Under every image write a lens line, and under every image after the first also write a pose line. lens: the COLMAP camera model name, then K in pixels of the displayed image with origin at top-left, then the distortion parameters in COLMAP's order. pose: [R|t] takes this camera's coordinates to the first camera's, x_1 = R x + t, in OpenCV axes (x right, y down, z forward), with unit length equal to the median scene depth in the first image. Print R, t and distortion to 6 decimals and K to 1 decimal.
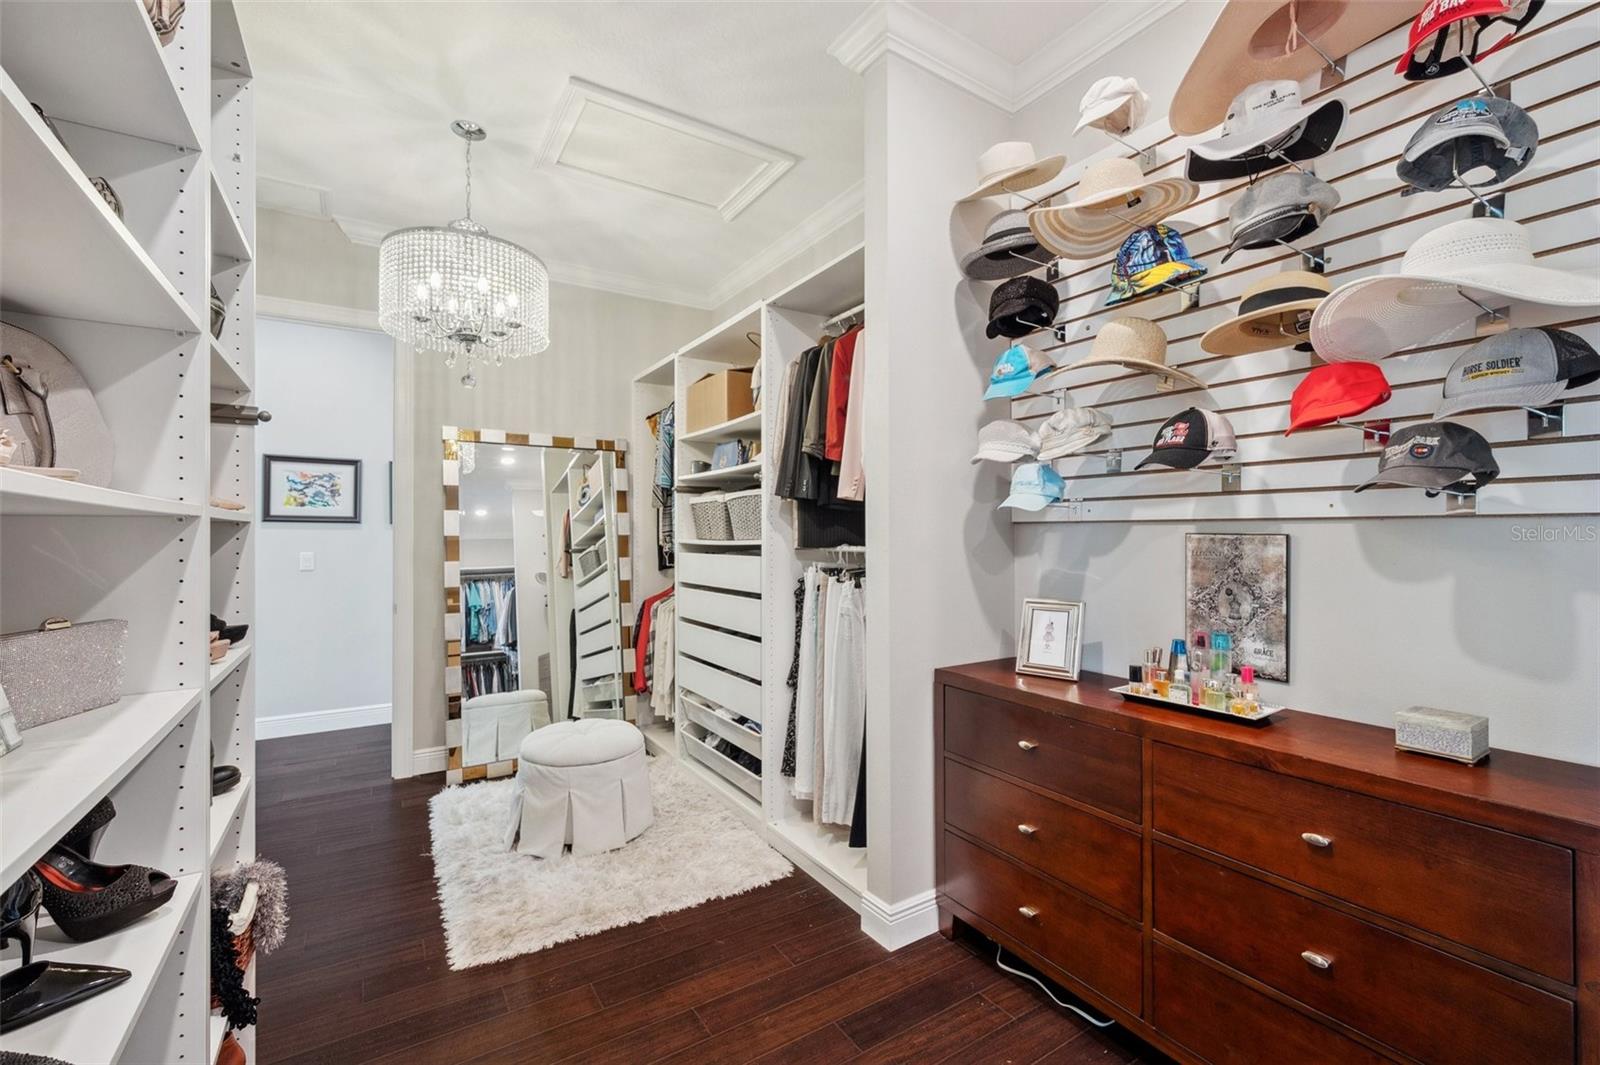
lens RADIAL K [[670.7, 0, 798.1], [0, 670.7, 531.0], [0, 0, 1]] dist [-0.004961, -0.000235]
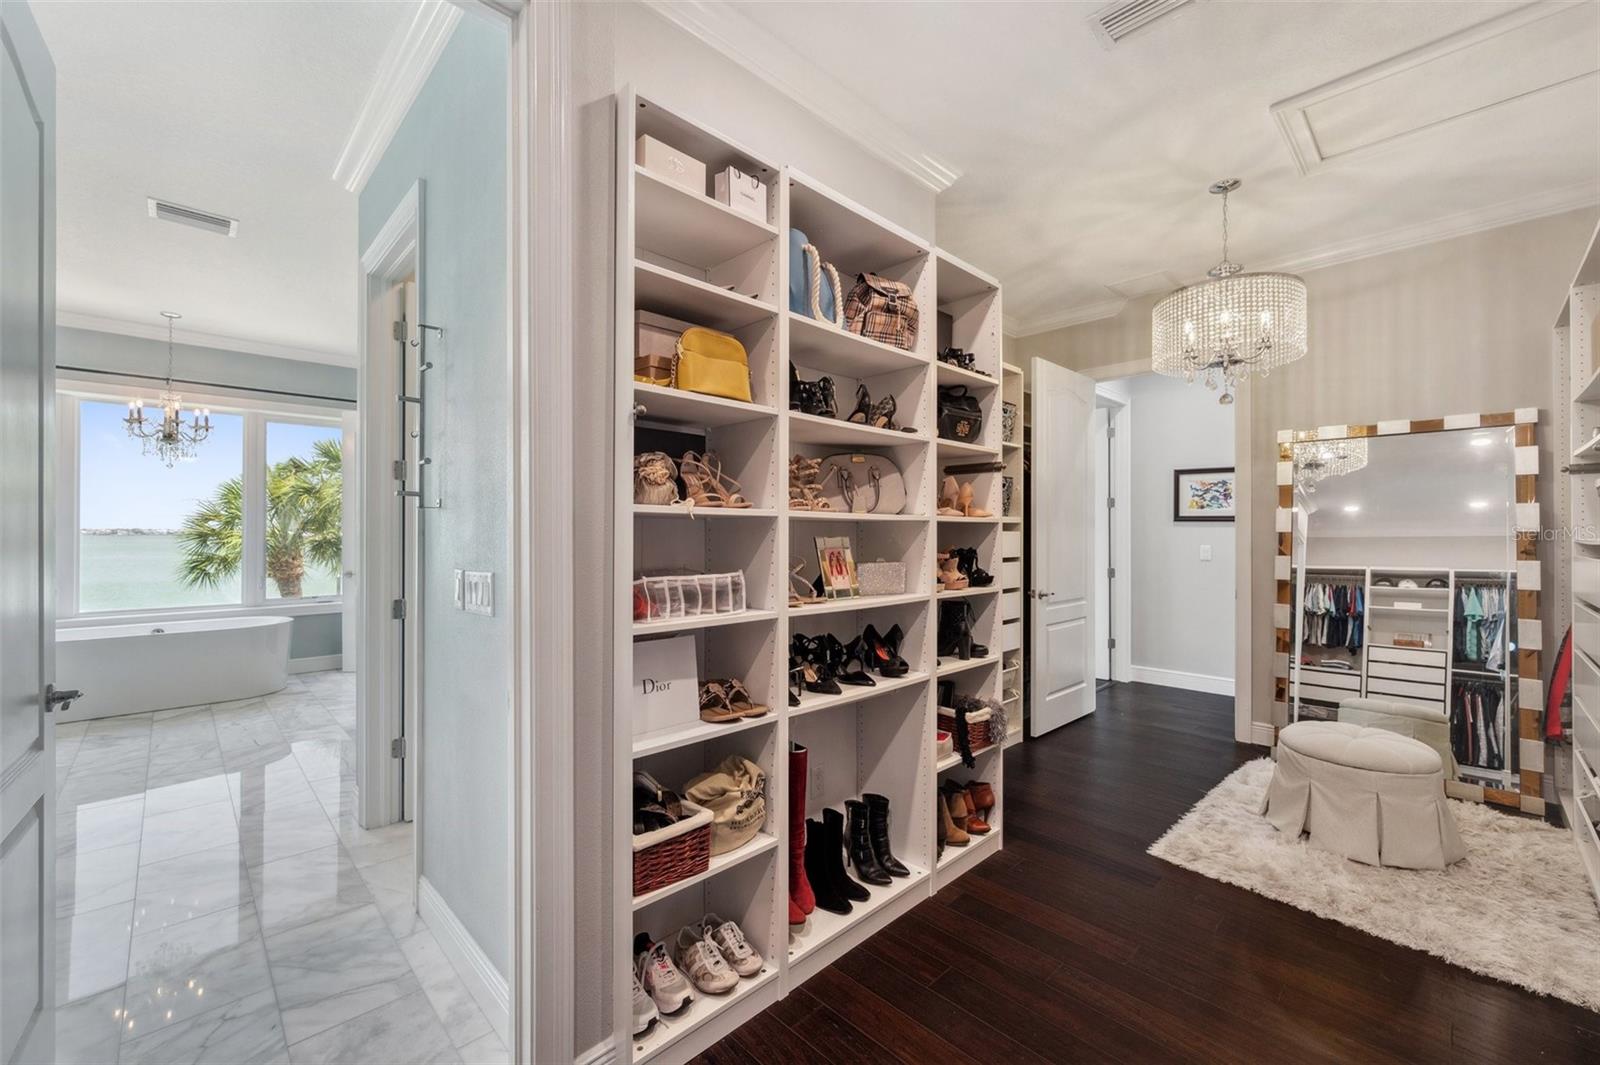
lens RADIAL K [[642.9, 0, 796.8], [0, 642.9, 530.4], [0, 0, 1]] dist [-0.002743, -0.001406]
pose [[0.200262, -0.000983, -0.979742, 0.559918], [0.003666, 0.999993, -0.000254, 0.002959], [0.979736, -0.003541, 0.200264, 0.042717]]
